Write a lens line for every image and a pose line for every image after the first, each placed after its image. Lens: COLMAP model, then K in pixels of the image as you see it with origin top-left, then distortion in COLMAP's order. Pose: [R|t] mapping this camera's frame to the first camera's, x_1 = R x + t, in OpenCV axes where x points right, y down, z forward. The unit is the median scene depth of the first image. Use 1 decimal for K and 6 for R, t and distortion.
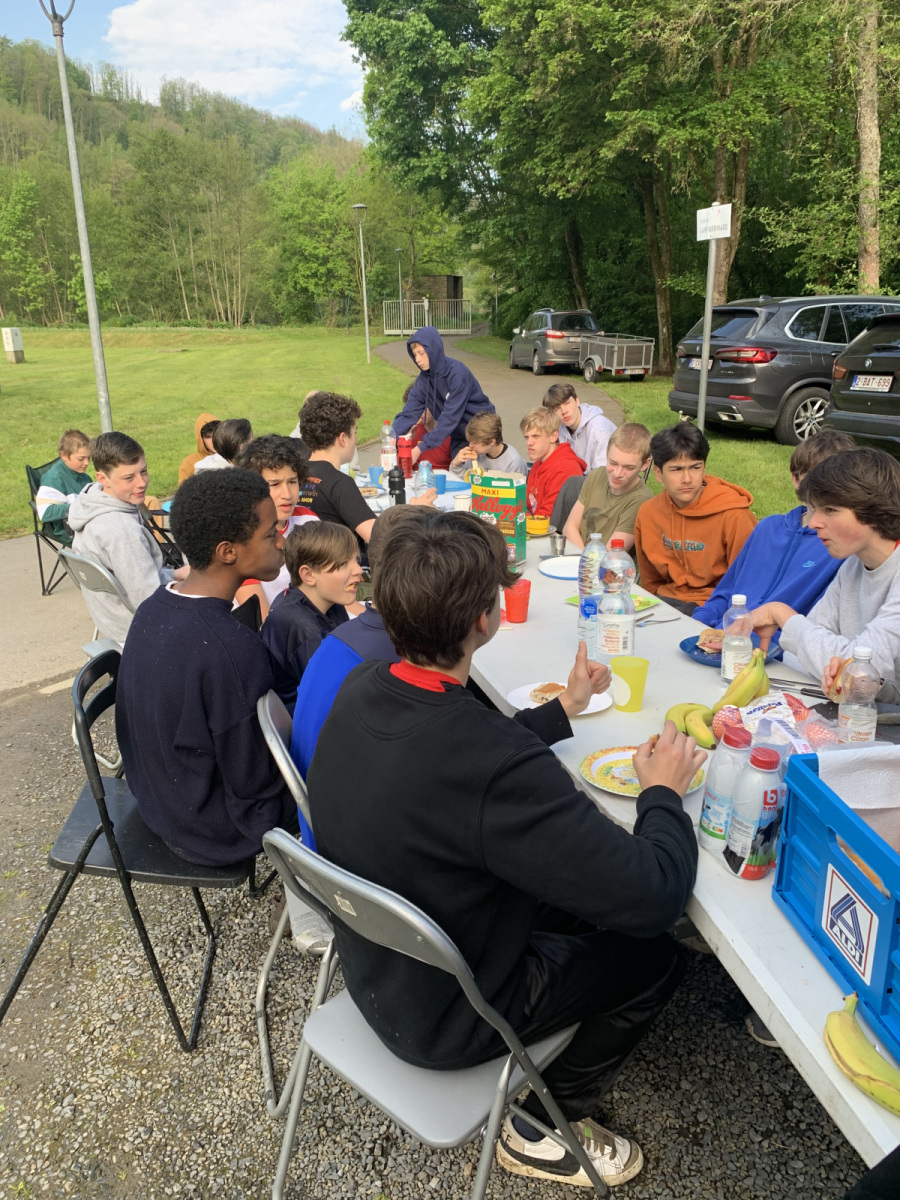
lens RADIAL K [[923.4, 0, 467.2], [0, 923.4, 609.2], [0, 0, 1]] dist [0.022523, -0.019001]
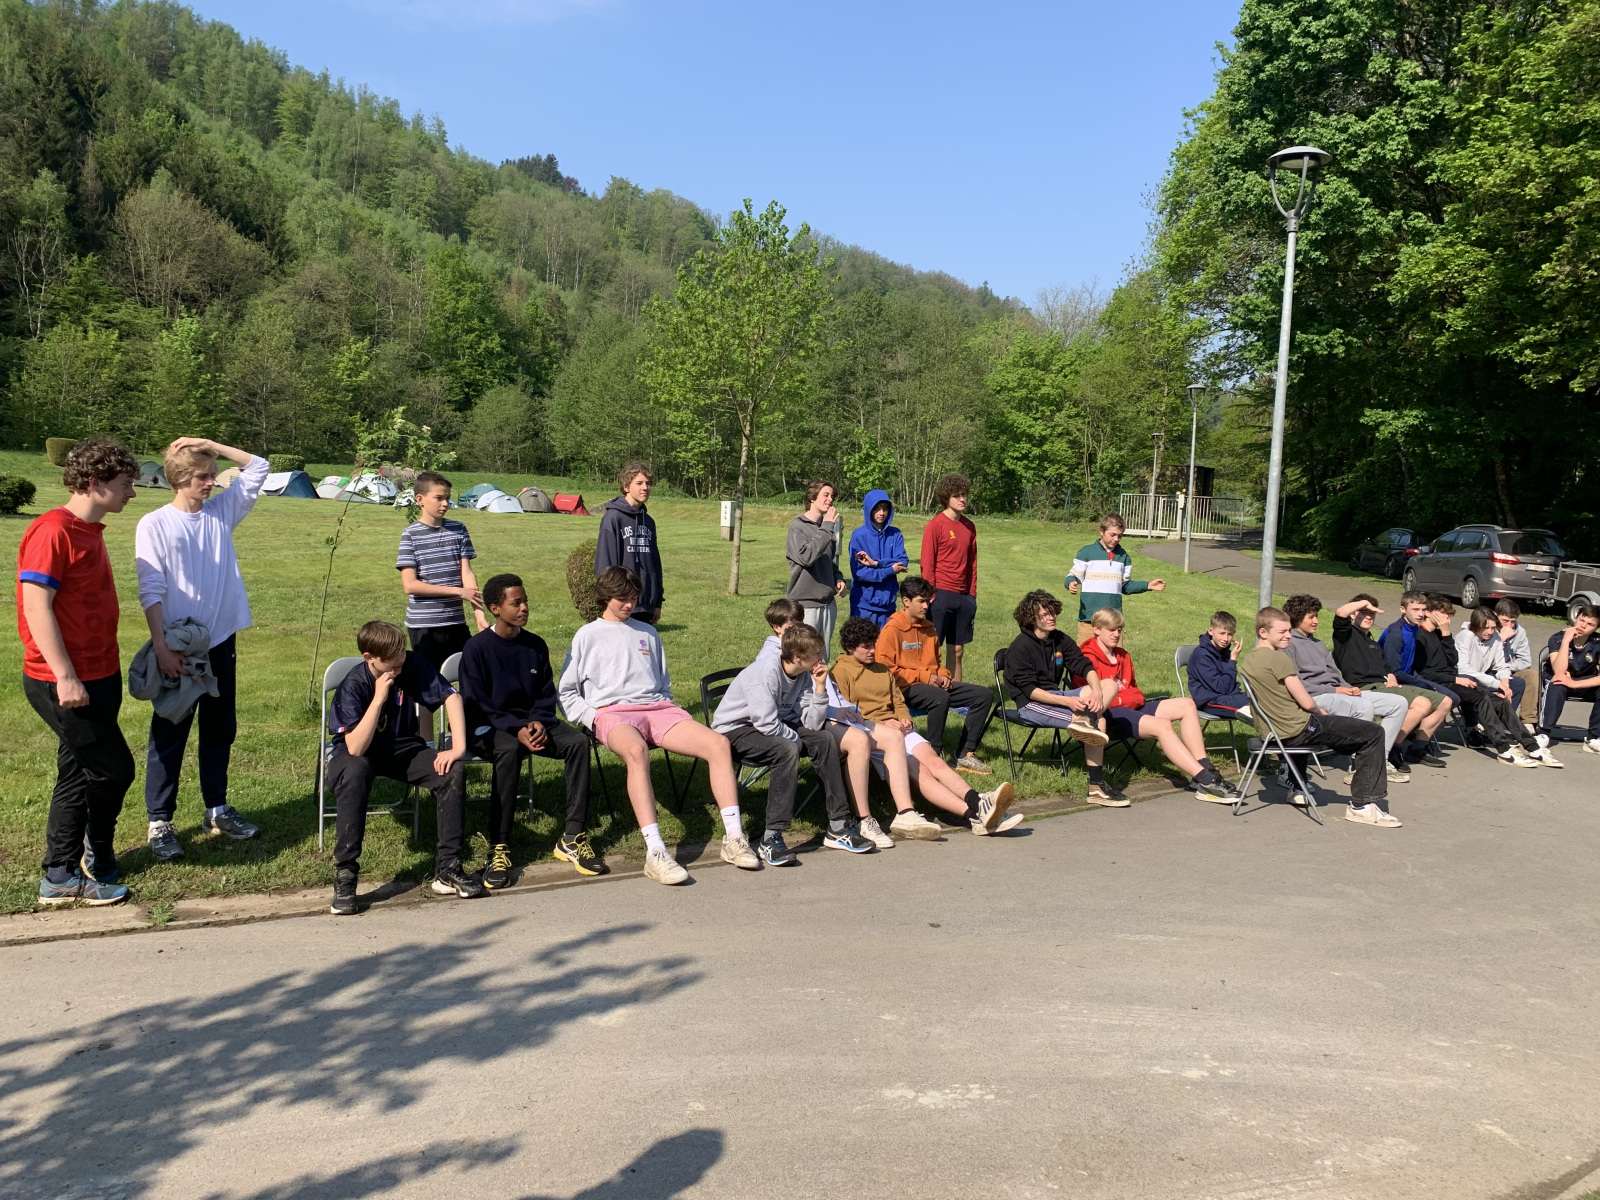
lens RADIAL K [[1231.2, 0, 784.3], [0, 1231.2, 595.1], [0, 0, 1]] dist [0.022523, -0.019001]
pose [[0.963887, 0.083425, -0.252906, -0.177026], [-0.139148, 0.967491, -0.211185, 0.020066], [0.227066, 0.238750, 0.944161, -0.058893]]
